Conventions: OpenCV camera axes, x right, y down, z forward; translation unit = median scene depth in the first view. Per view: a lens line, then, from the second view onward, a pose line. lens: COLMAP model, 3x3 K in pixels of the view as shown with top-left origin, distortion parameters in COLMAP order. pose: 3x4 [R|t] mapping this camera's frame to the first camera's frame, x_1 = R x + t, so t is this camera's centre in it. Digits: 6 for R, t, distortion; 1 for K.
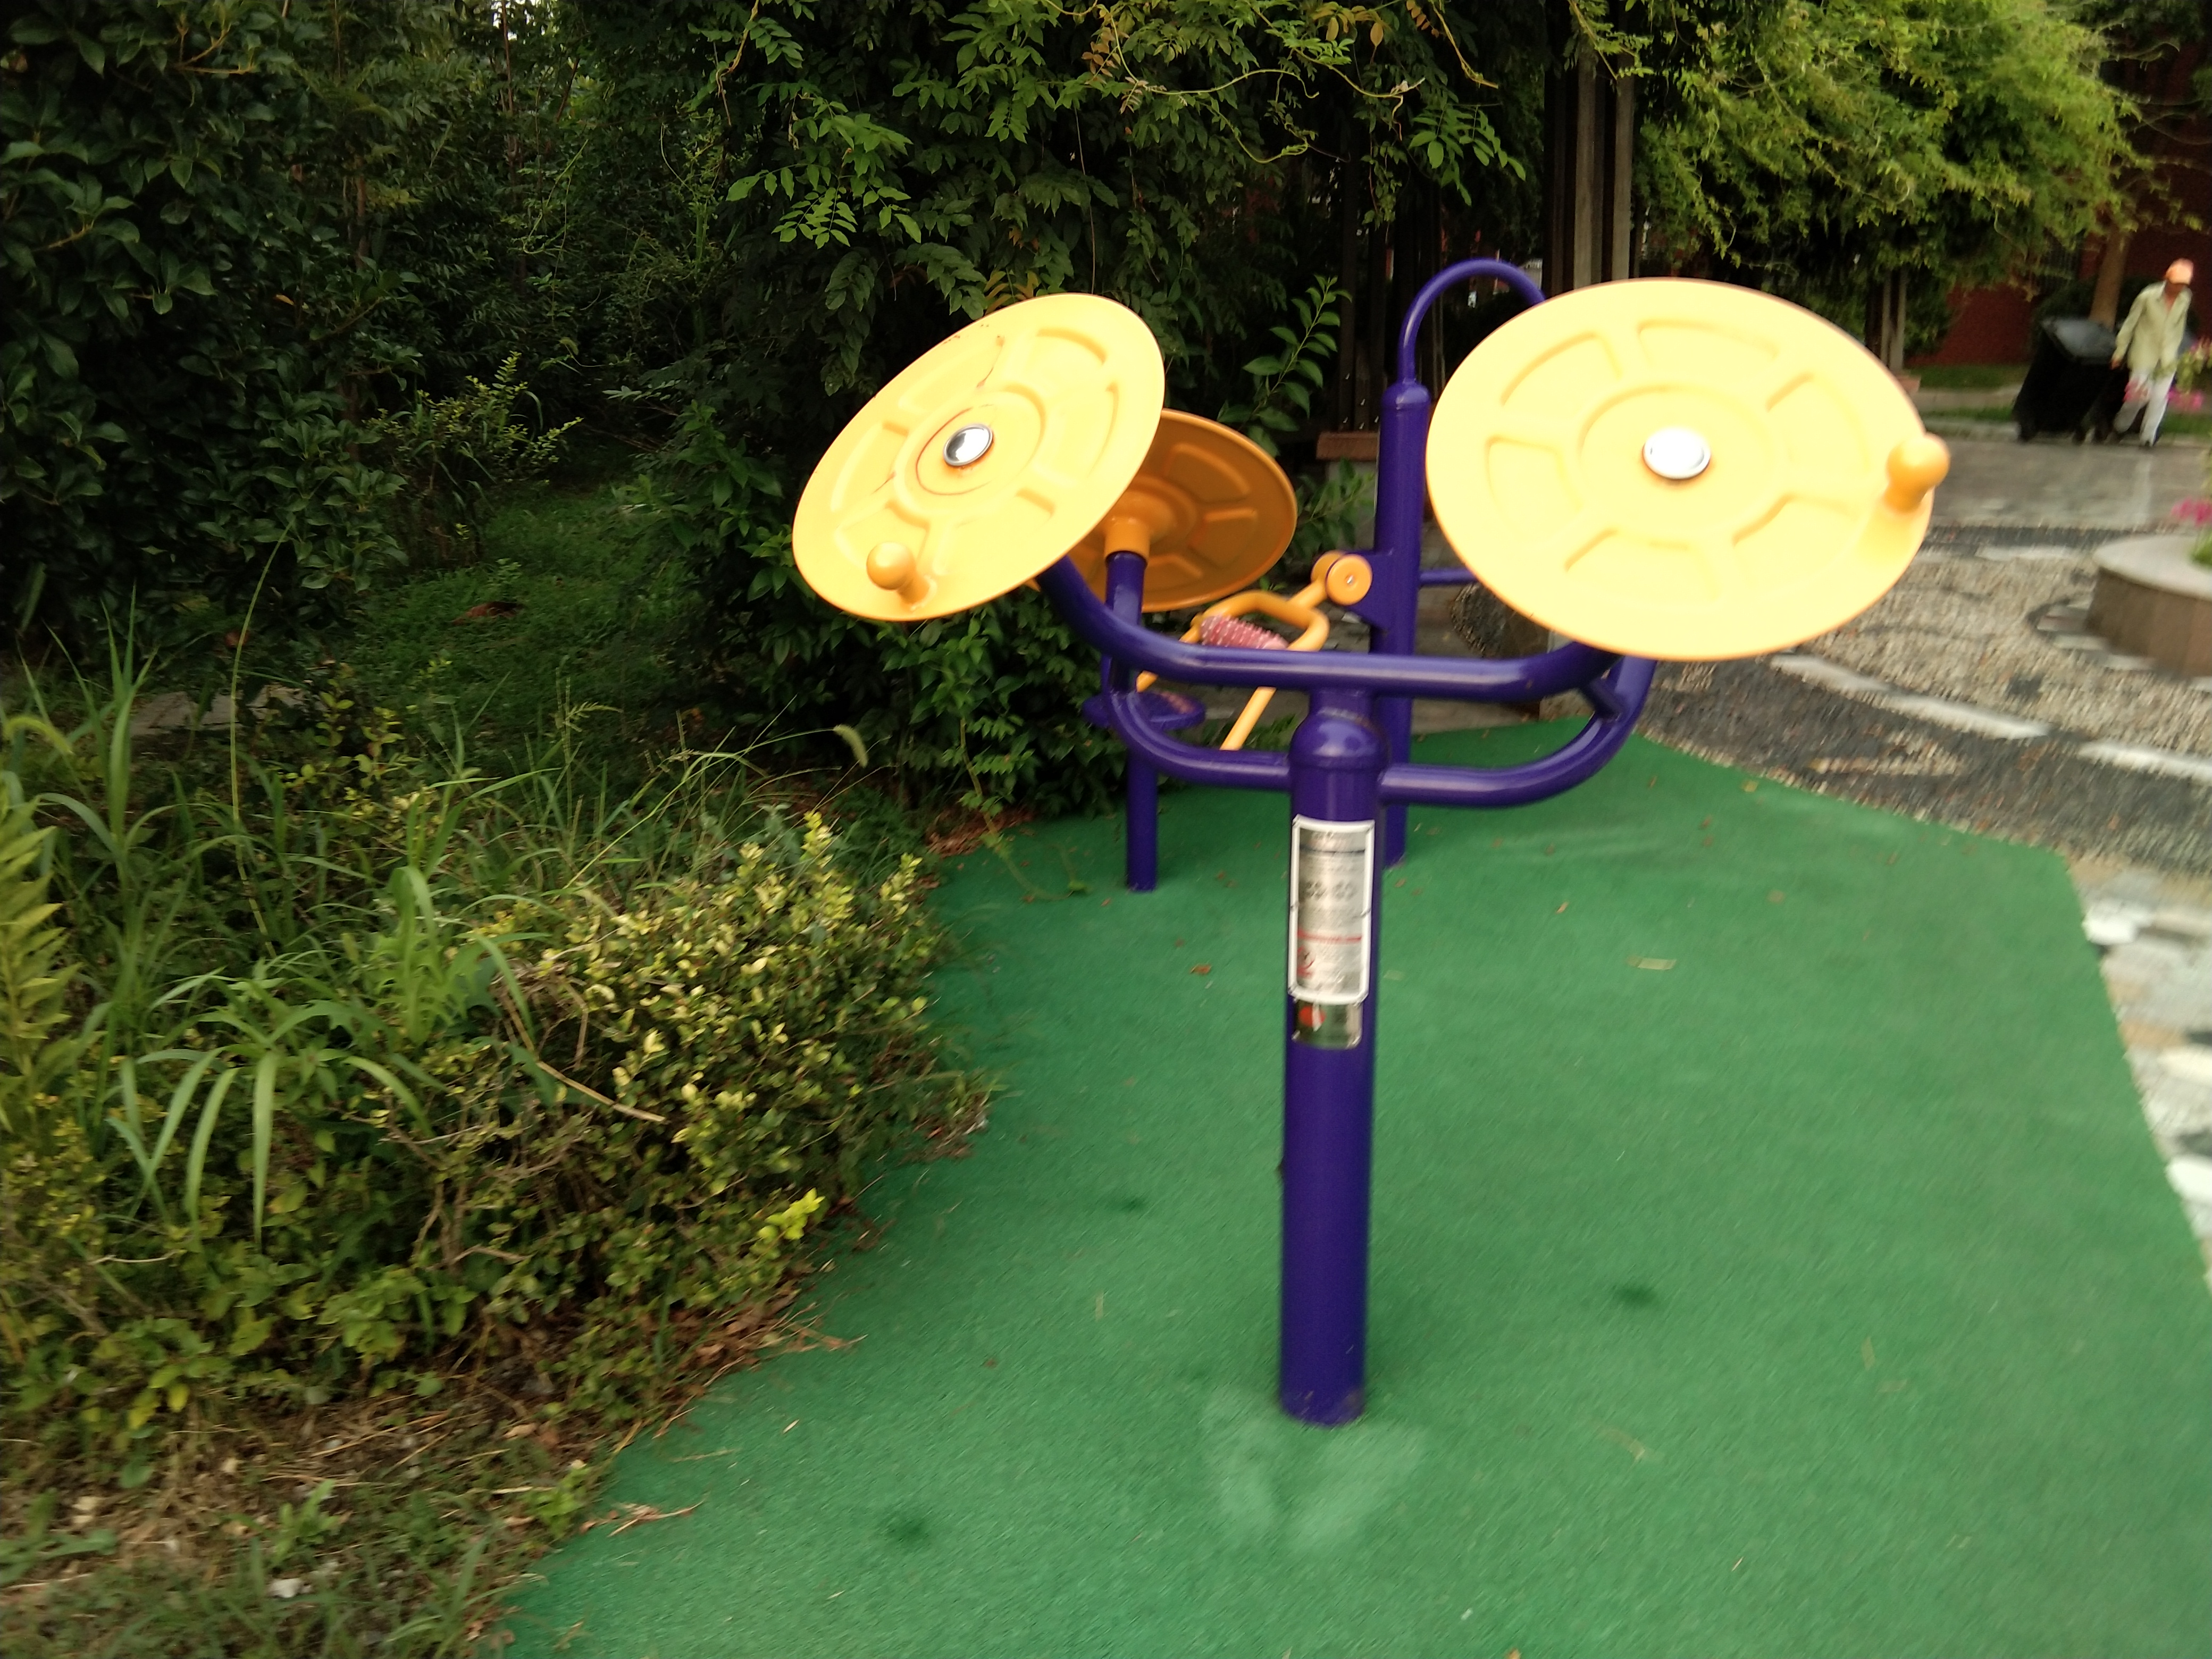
lens RADIAL K [[1983.9, 0, 1109.6], [0, 1983.9, 828.0], [0, 0, 1]] dist [-0.005000, 0.002452]
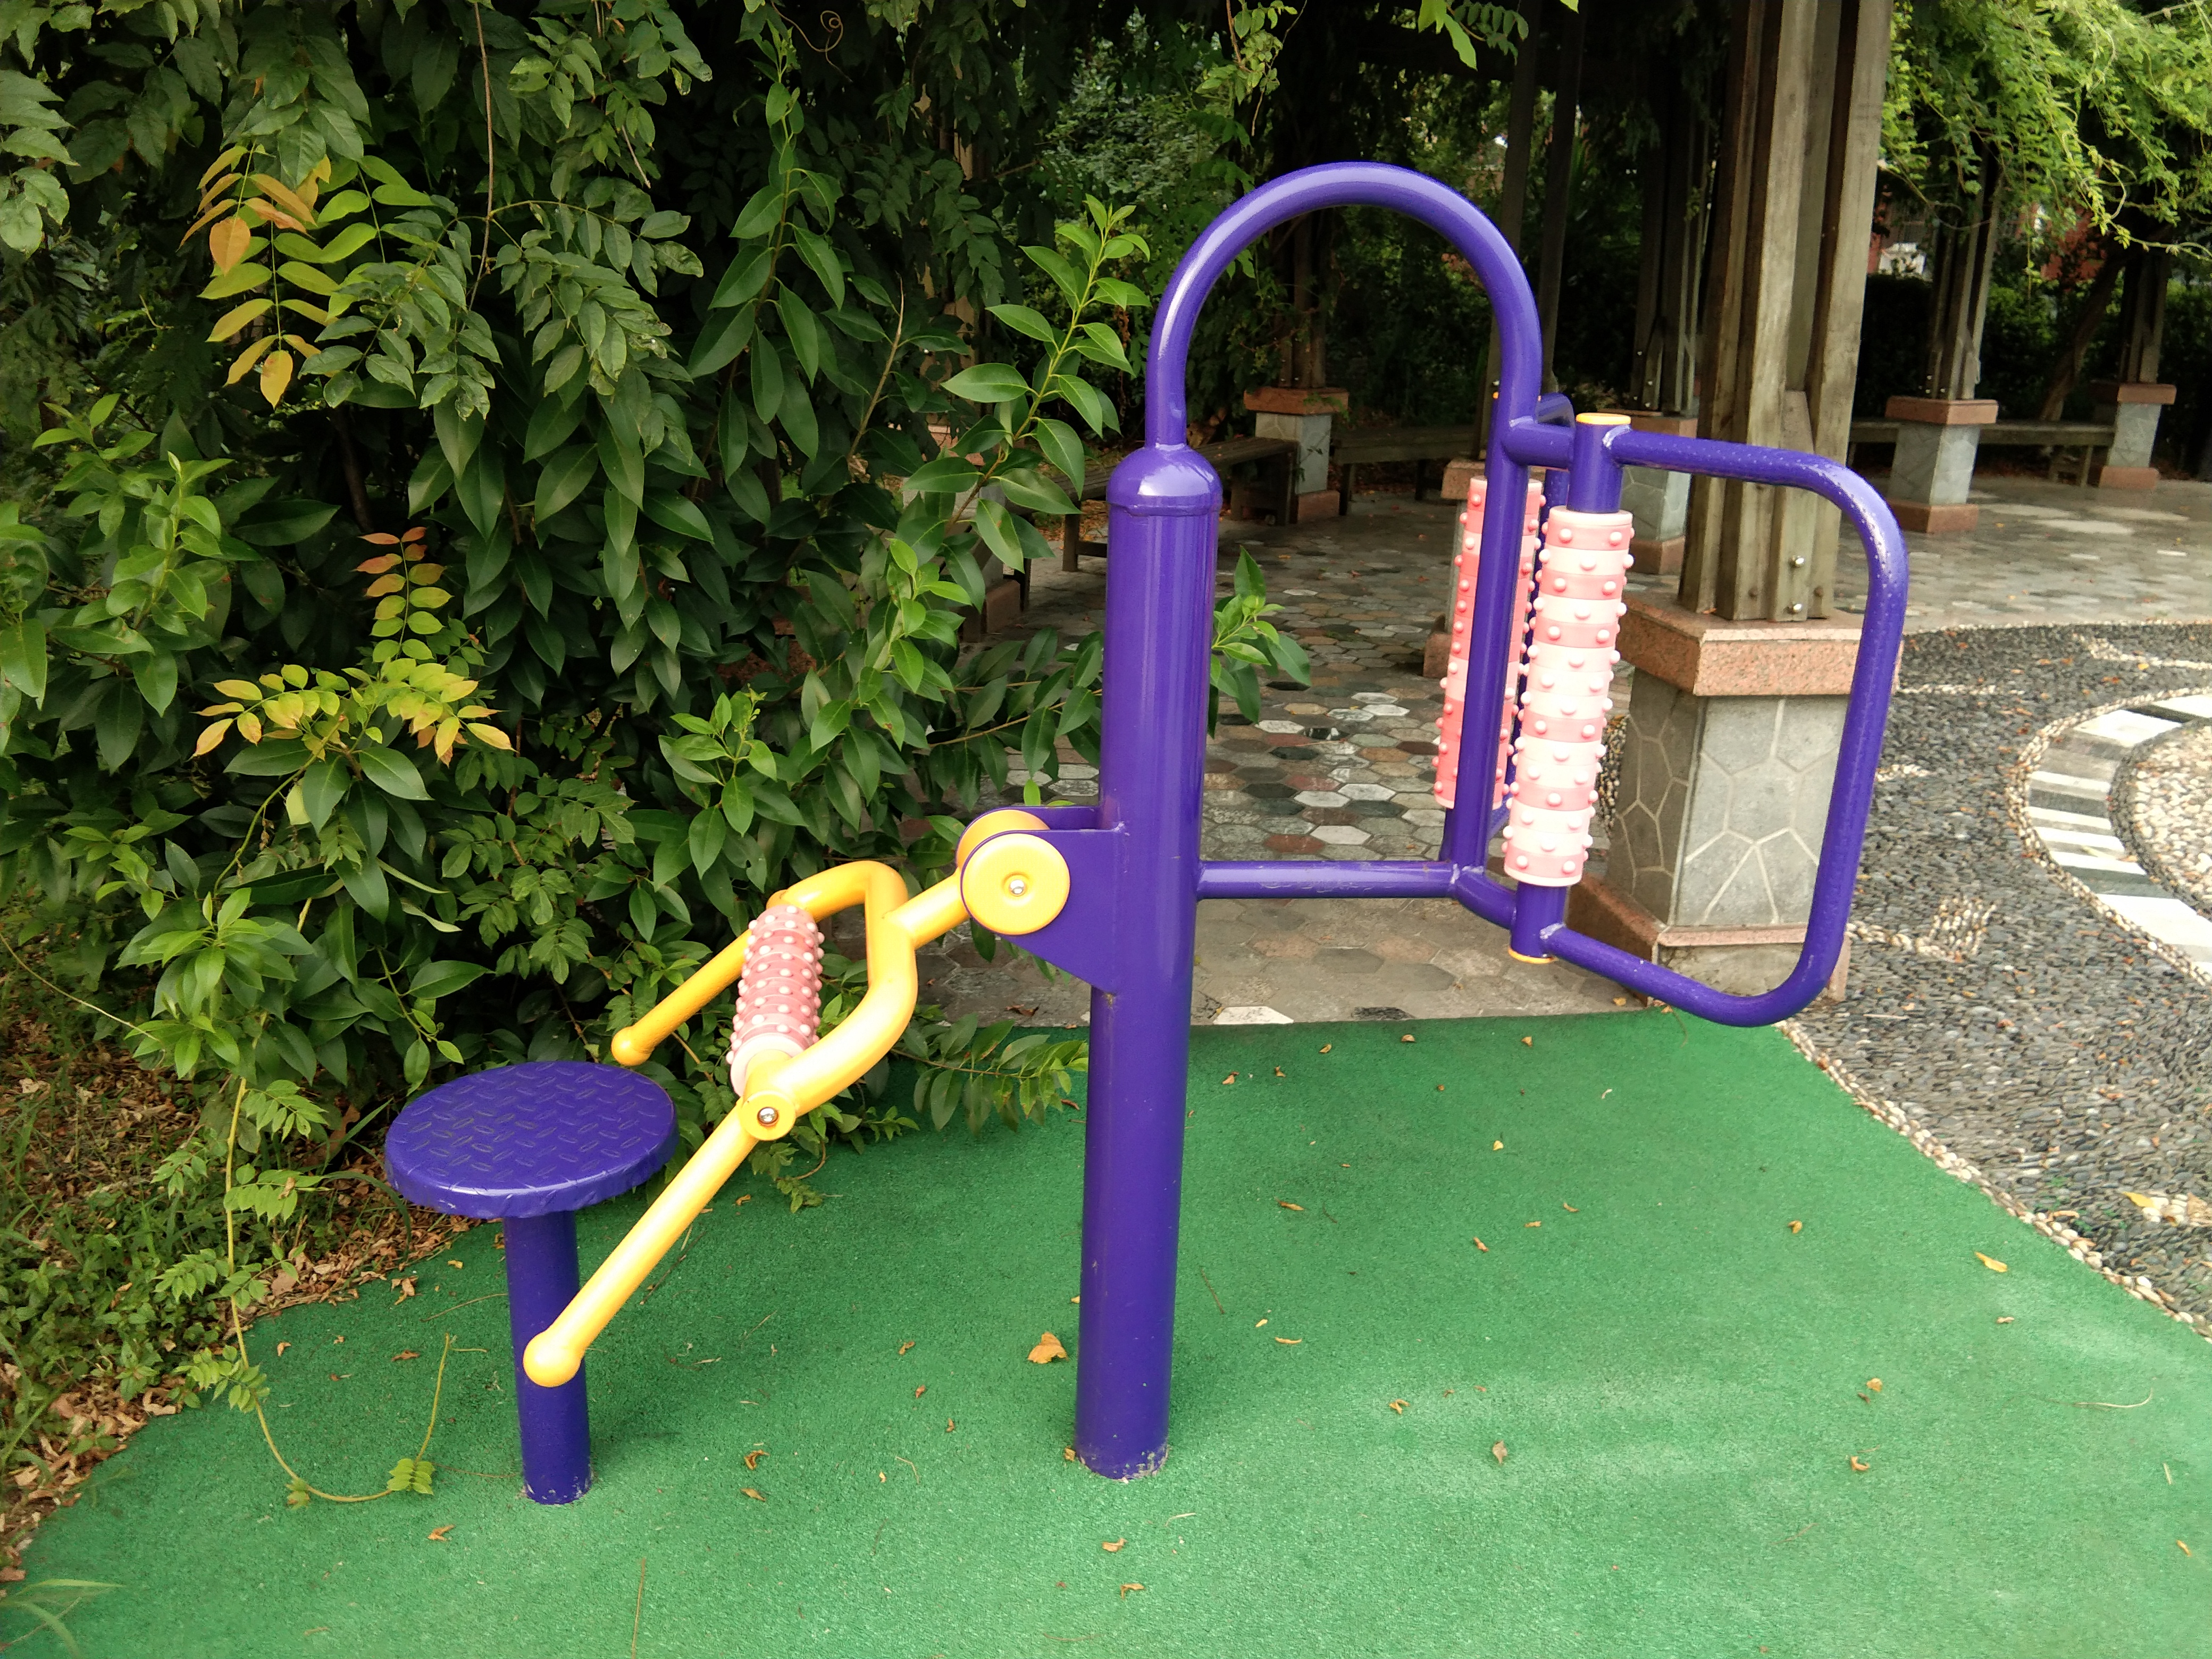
lens RADIAL K [[1983.9, 0, 1101.8], [0, 1983.9, 831.5], [0, 0, 1]] dist [-0.005000, 0.002452]
pose [[0.984177, 0.087524, -0.154065, 0.069926], [-0.083964, 0.996033, 0.029477, -0.052924], [0.156034, -0.016075, 0.987621, 0.195444]]
